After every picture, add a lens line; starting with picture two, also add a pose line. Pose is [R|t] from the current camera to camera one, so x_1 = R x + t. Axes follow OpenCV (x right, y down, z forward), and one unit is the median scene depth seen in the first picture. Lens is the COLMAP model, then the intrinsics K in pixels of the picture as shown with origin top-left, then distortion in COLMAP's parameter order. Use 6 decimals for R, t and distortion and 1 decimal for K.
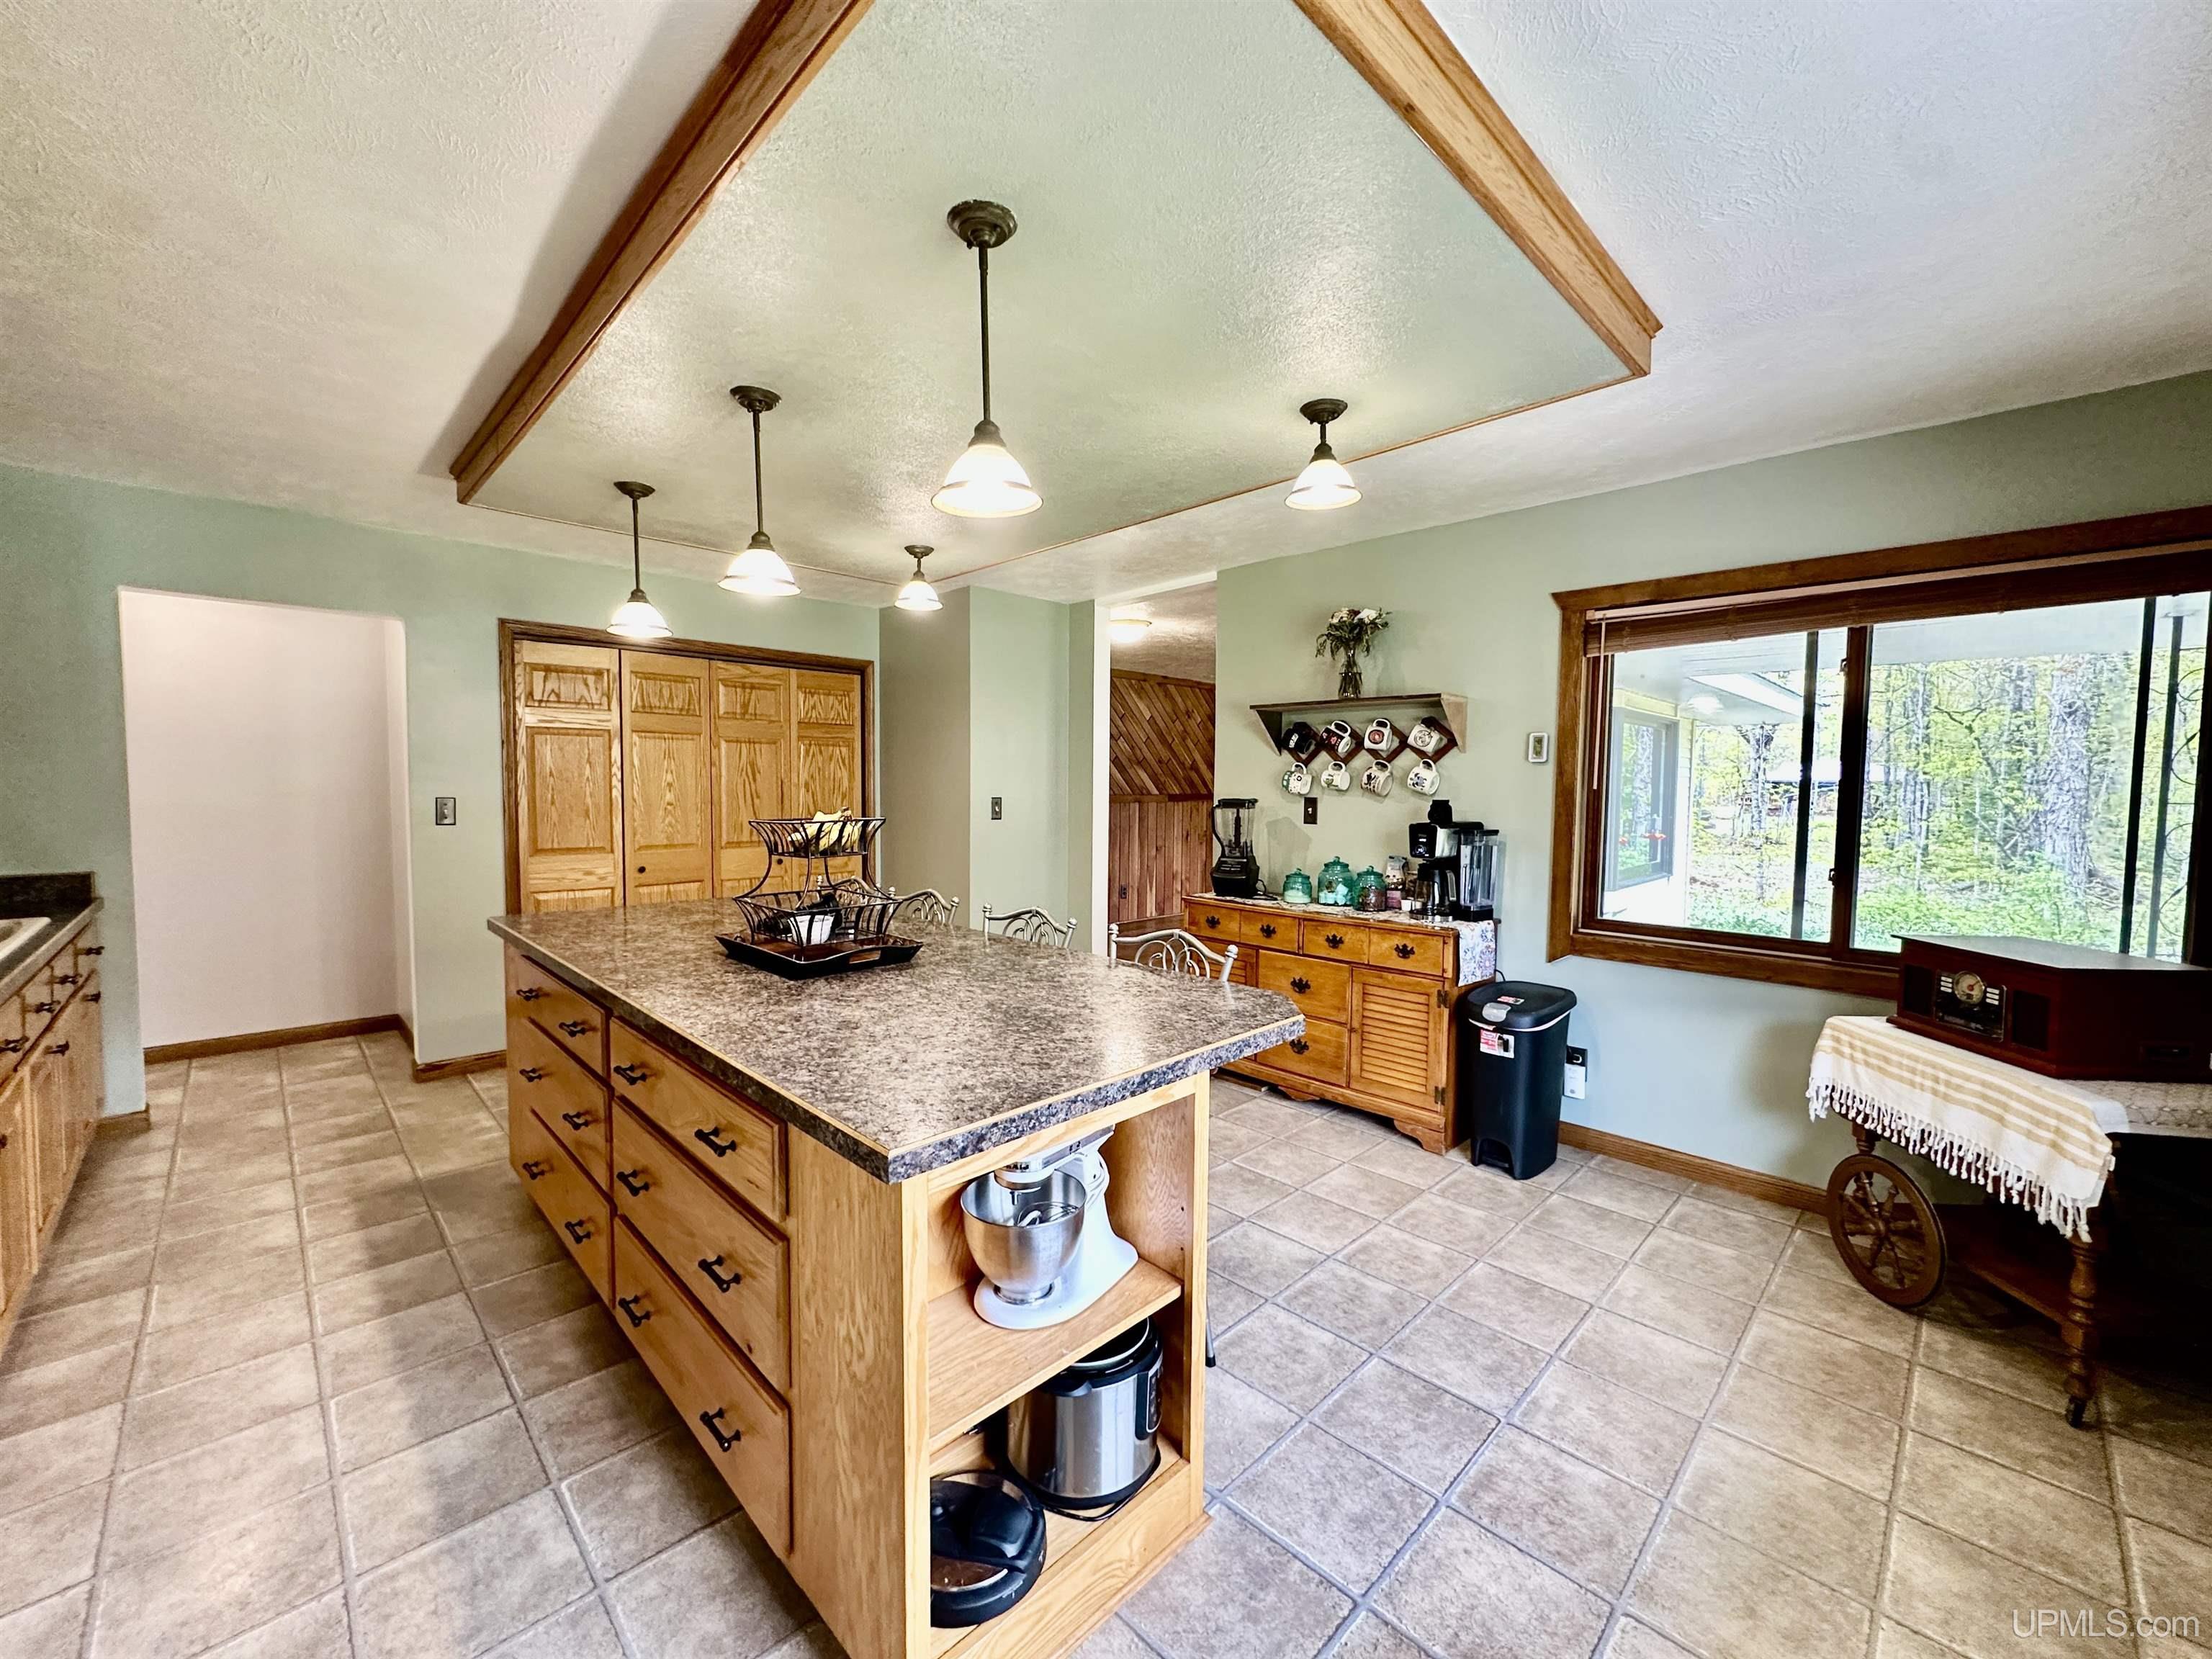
lens RADIAL K [[878.0, 0, 1106.0], [0, 878.0, 829.5], [0, 0, 1]] dist [-0.005686, 0.000233]
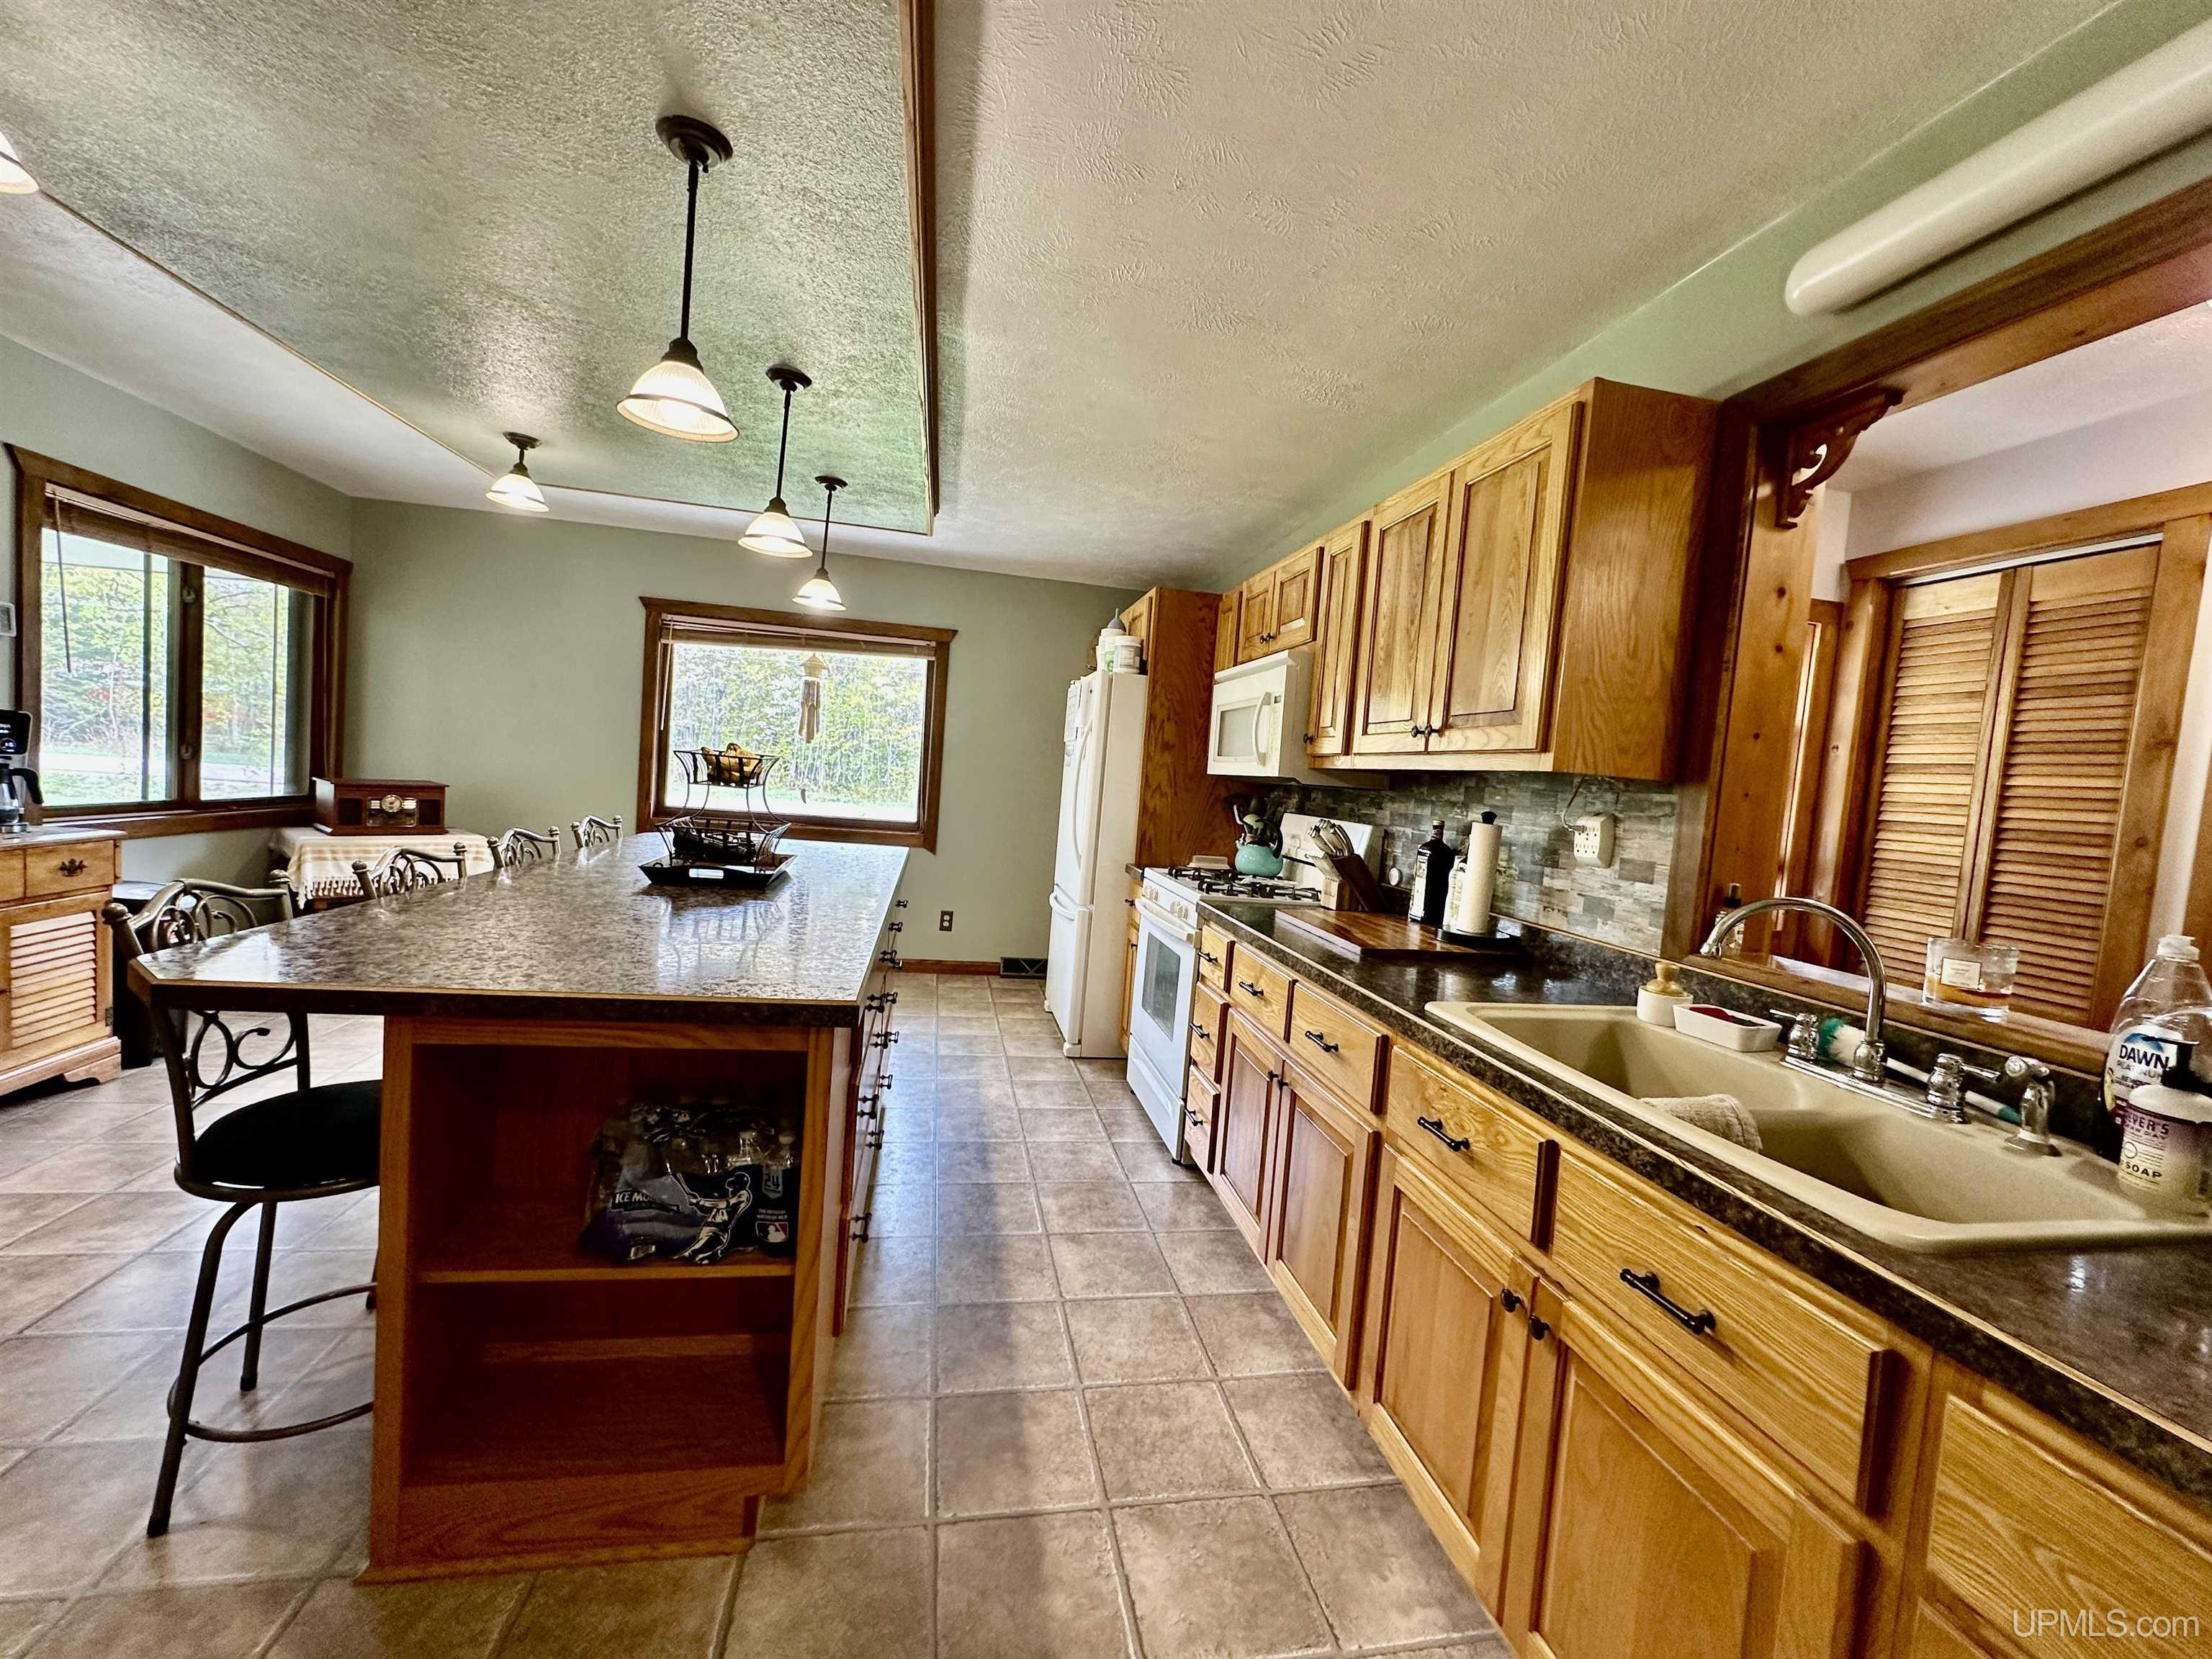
lens RADIAL K [[878.0, 0, 1106.0], [0, 878.0, 829.5], [0, 0, 1]] dist [-0.005686, 0.000233]
pose [[-0.829540, -0.110515, 0.547403, -1.015747], [-0.055287, 0.991660, 0.116424, -0.053840], [-0.555704, 0.066314, -0.828731, 1.248175]]
